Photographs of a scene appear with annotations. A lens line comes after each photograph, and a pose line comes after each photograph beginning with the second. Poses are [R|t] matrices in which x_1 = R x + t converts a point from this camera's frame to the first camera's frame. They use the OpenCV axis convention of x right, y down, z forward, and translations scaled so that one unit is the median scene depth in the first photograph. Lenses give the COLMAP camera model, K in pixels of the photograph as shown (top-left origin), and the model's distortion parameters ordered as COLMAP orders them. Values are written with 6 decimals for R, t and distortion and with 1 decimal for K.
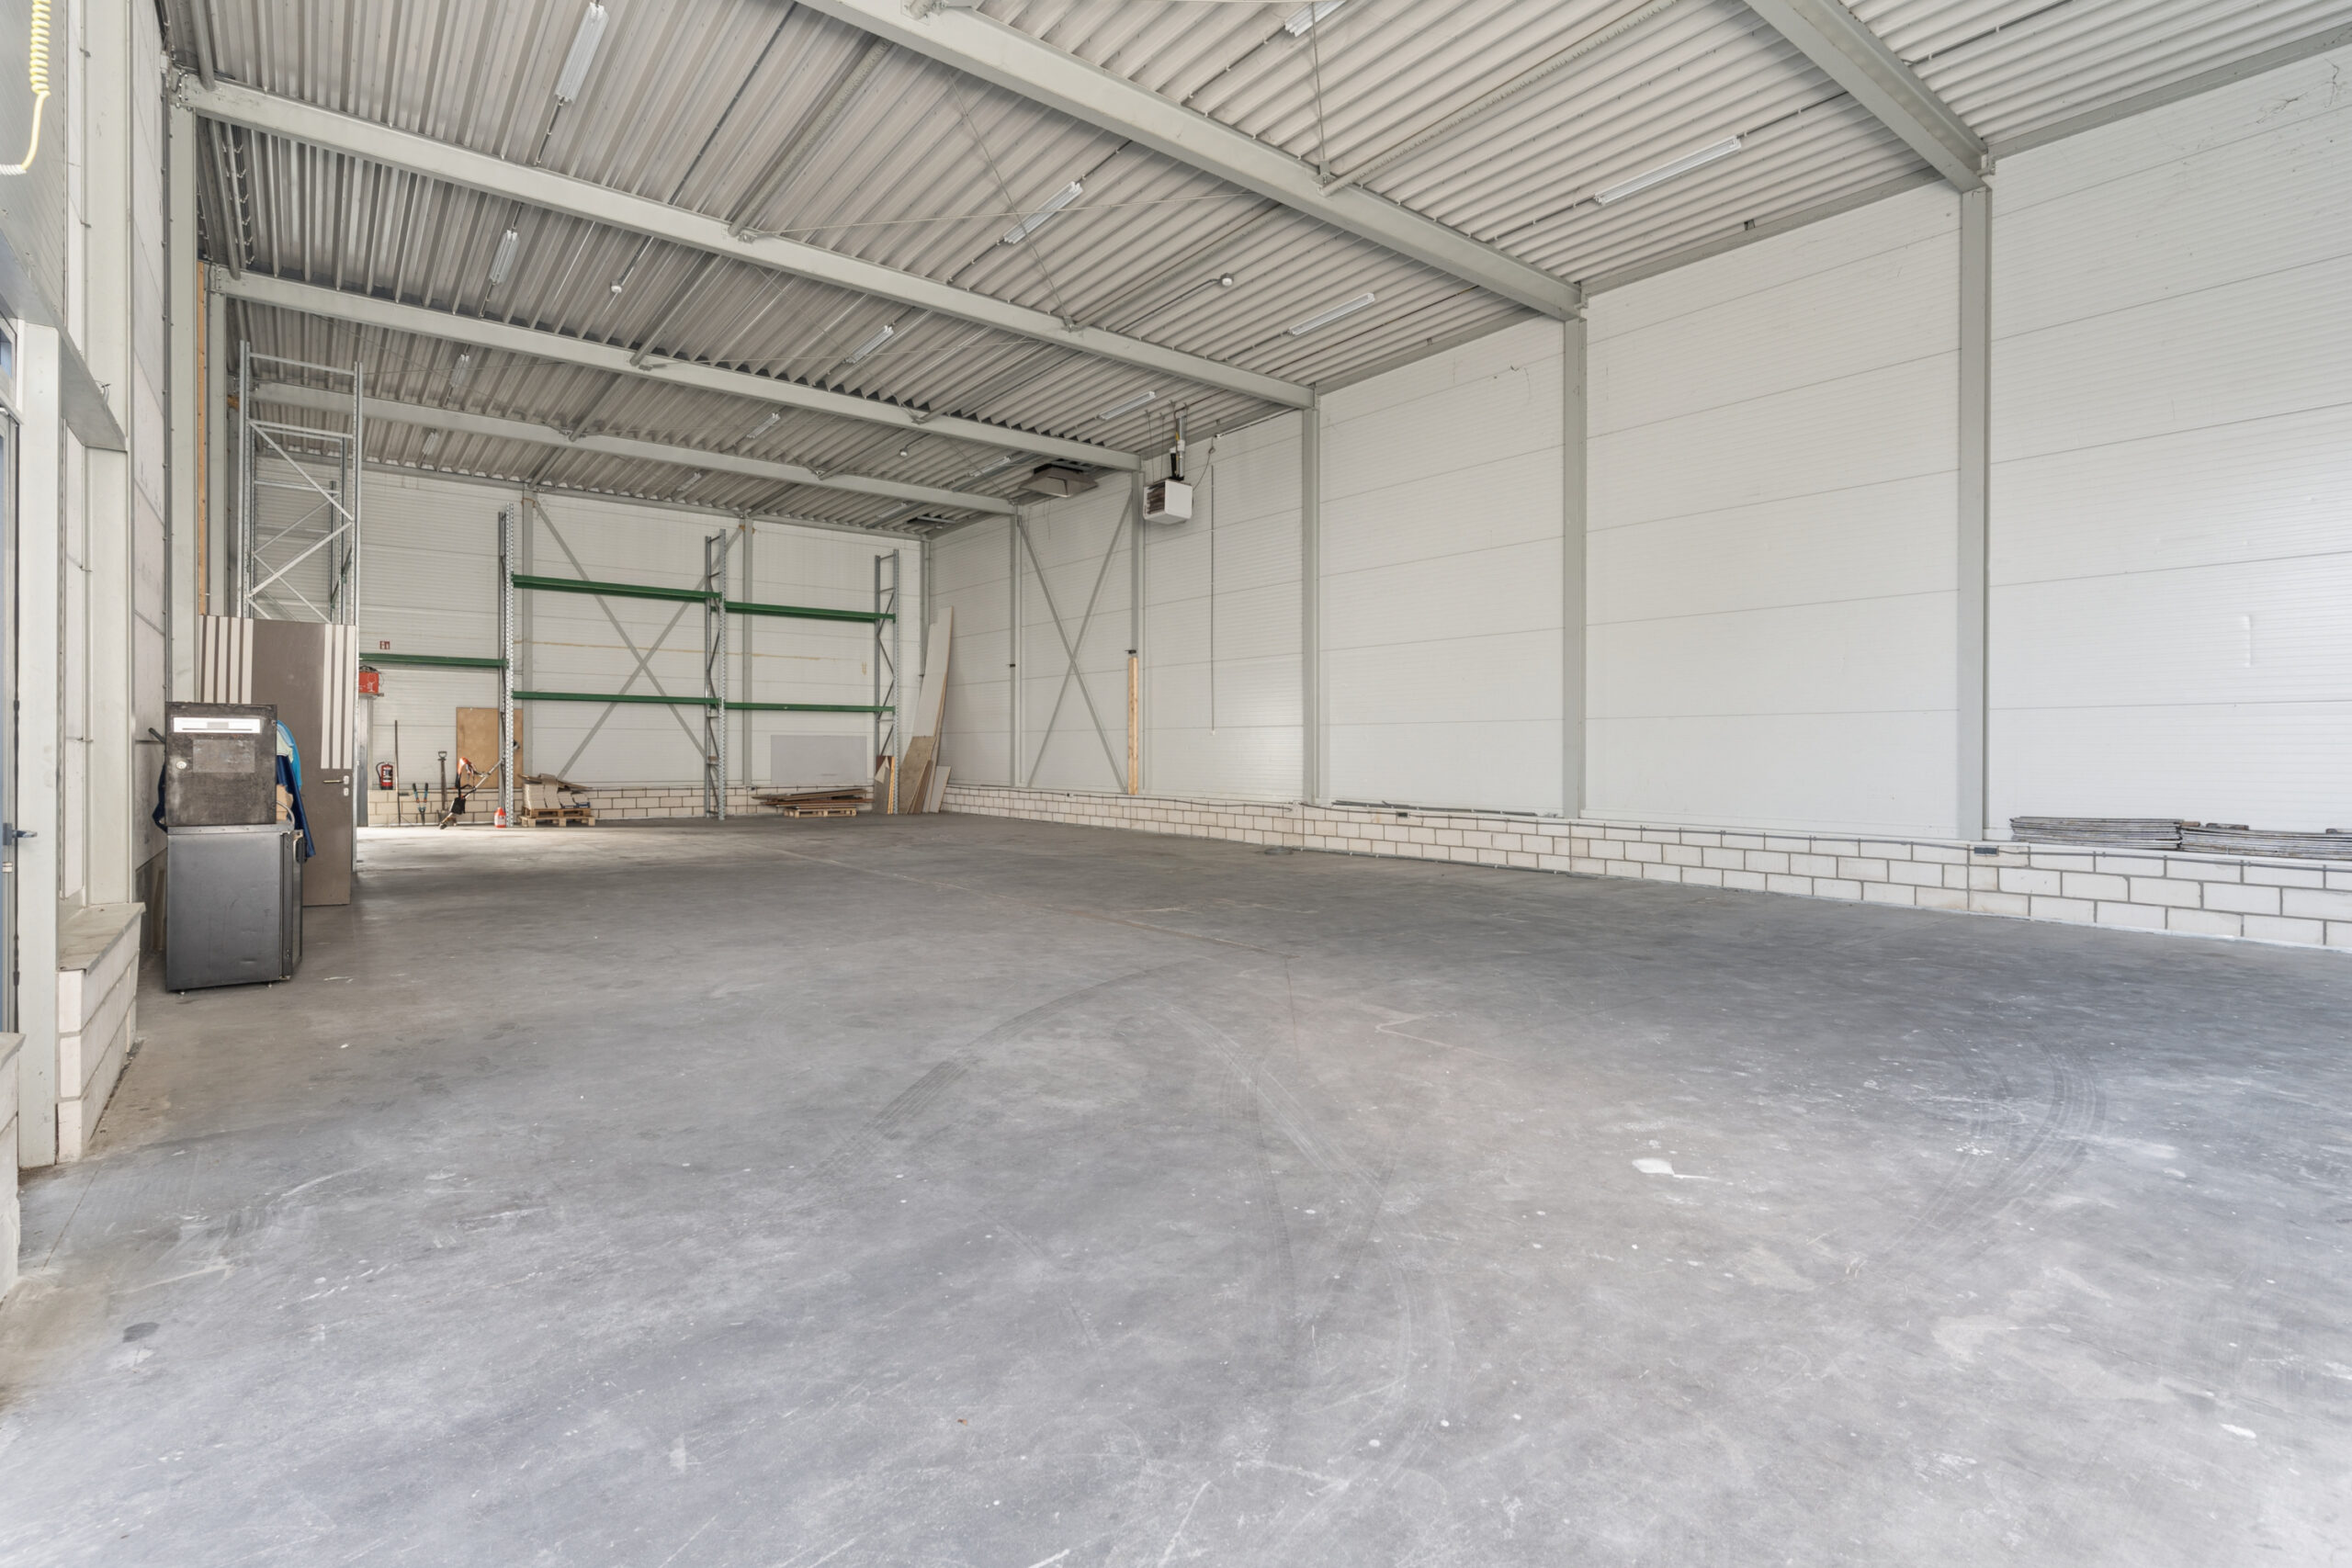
lens RADIAL K [[1115.3, 0, 1173.3], [0, 1115.3, 760.5], [0, 0, 1]] dist [-0.000652, 0.000552]
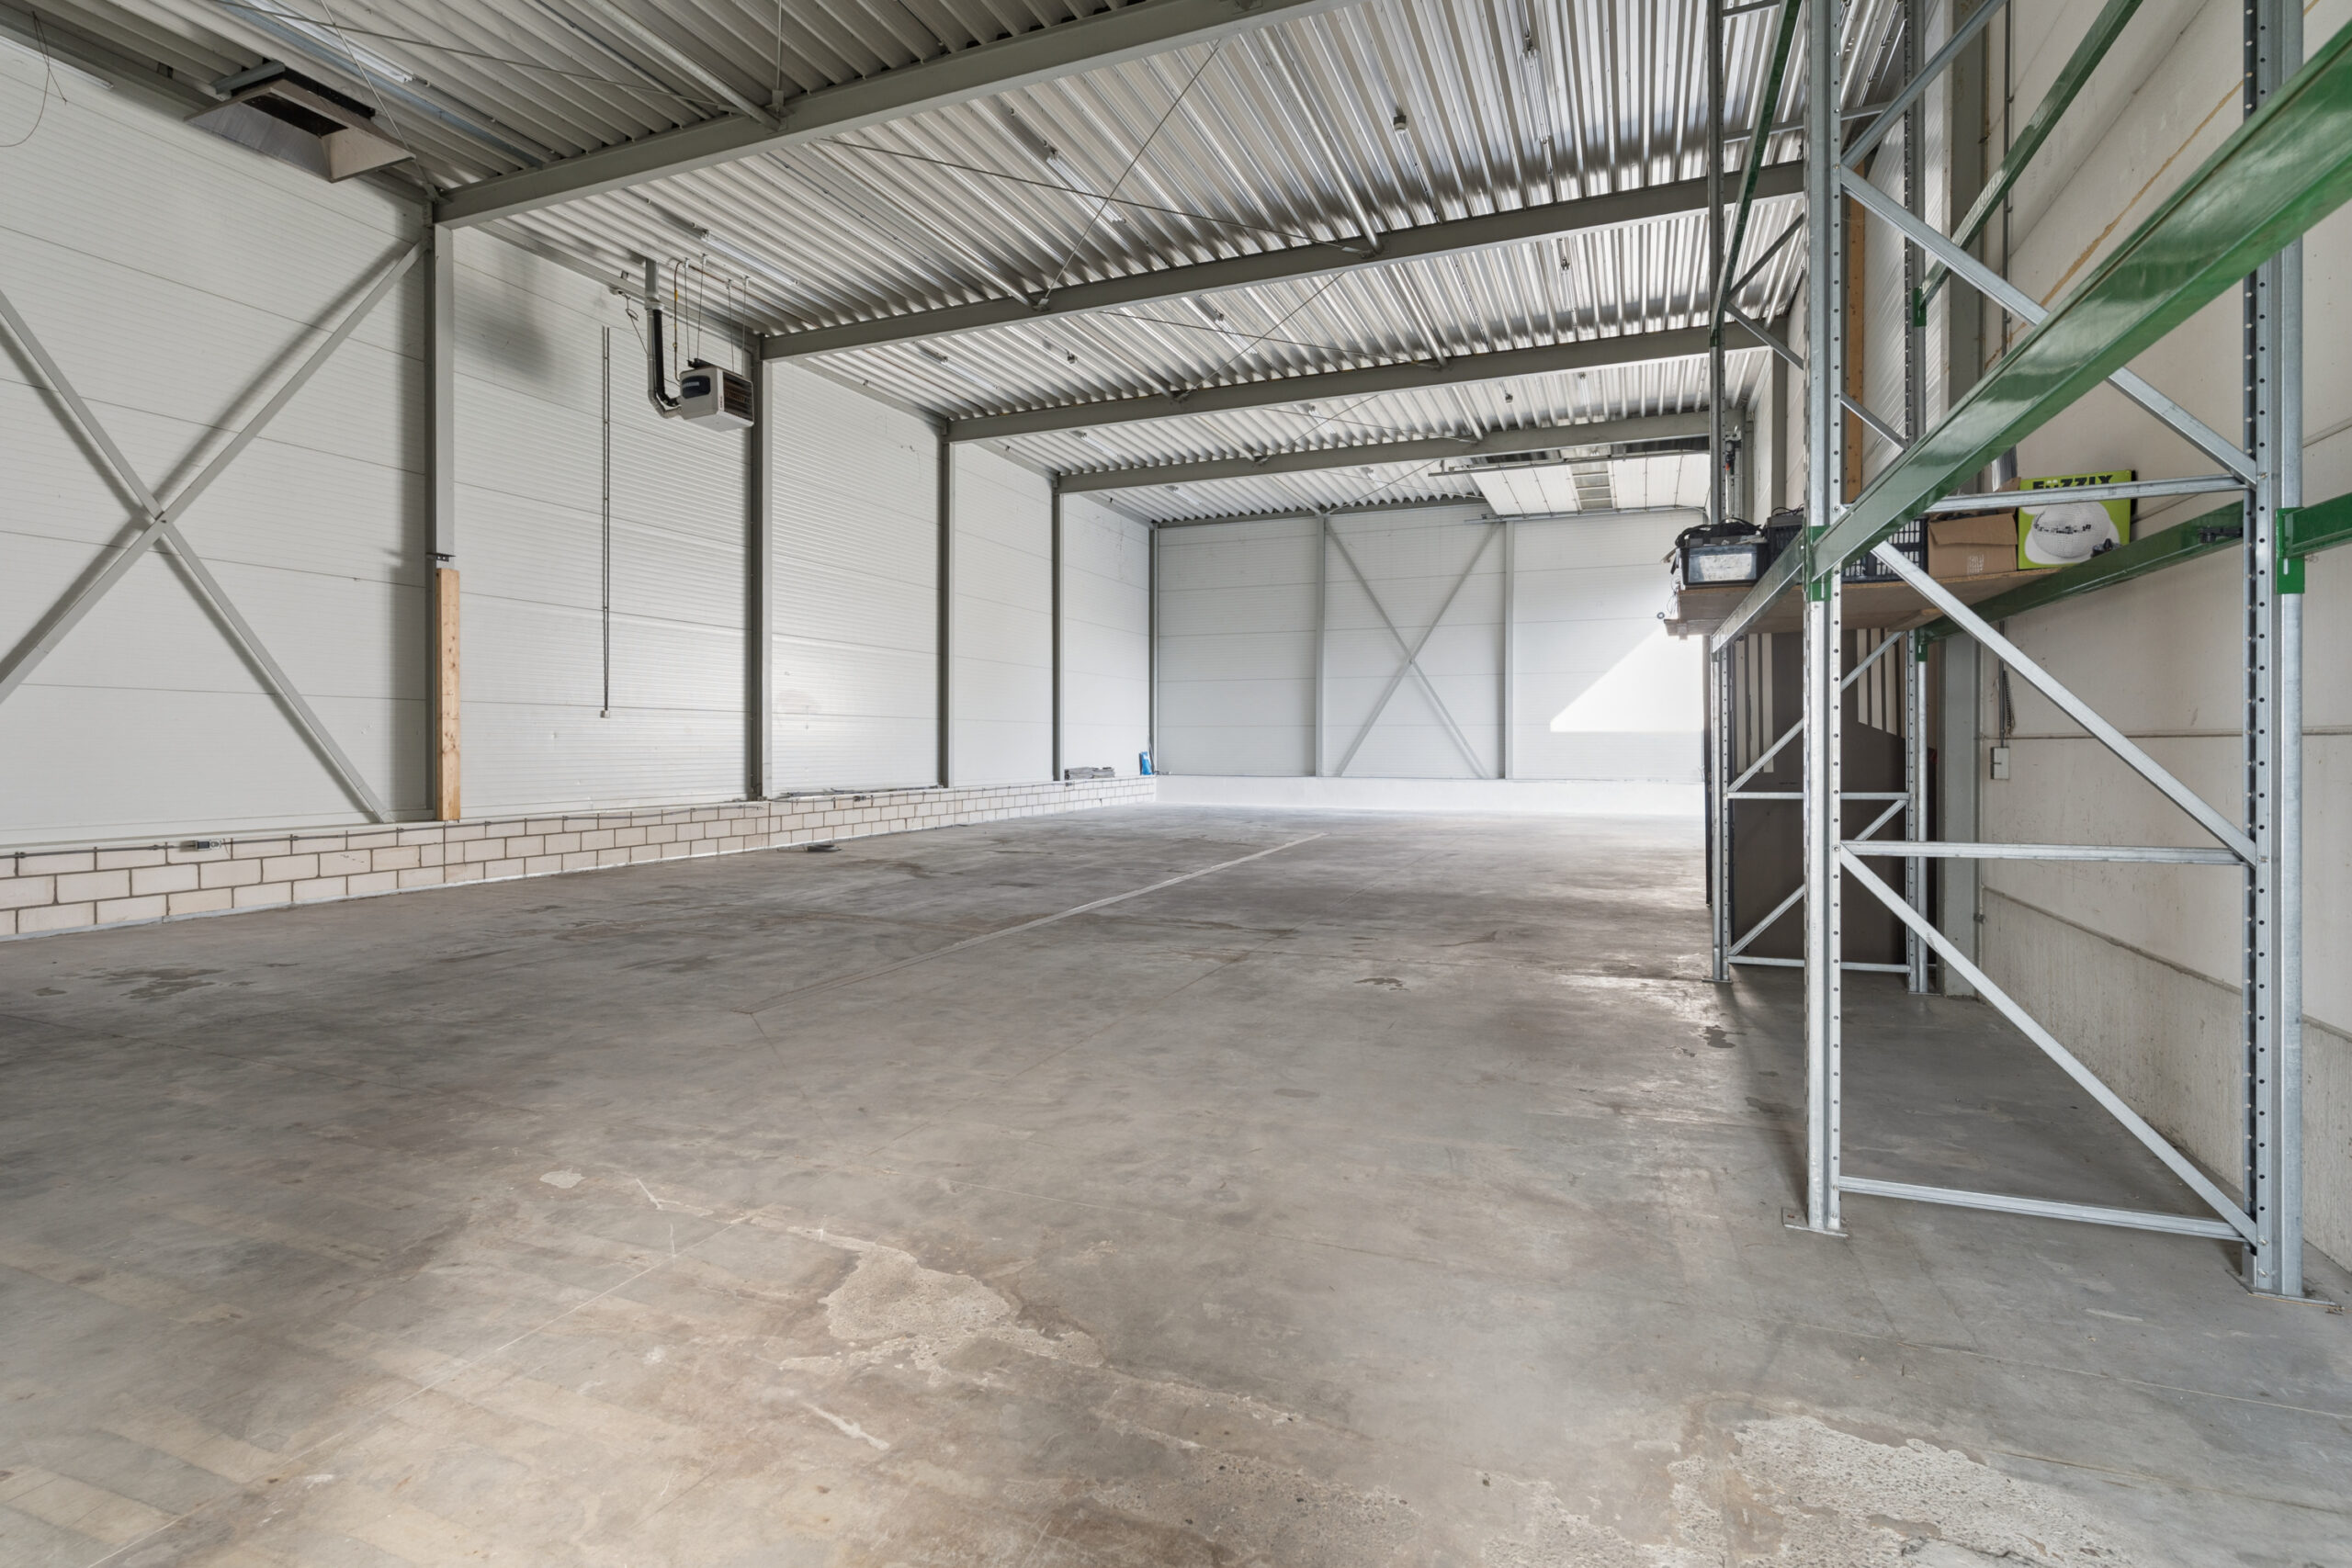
lens RADIAL K [[1115.3, 0, 1204.4], [0, 1115.3, 738.1], [0, 0, 1]] dist [-0.000652, 0.000552]
pose [[-0.504891, 0.002945, 0.863178, -0.705799], [0.009346, 0.999954, 0.002054, -0.008103], [-0.863133, 0.009104, -0.504895, 0.971260]]
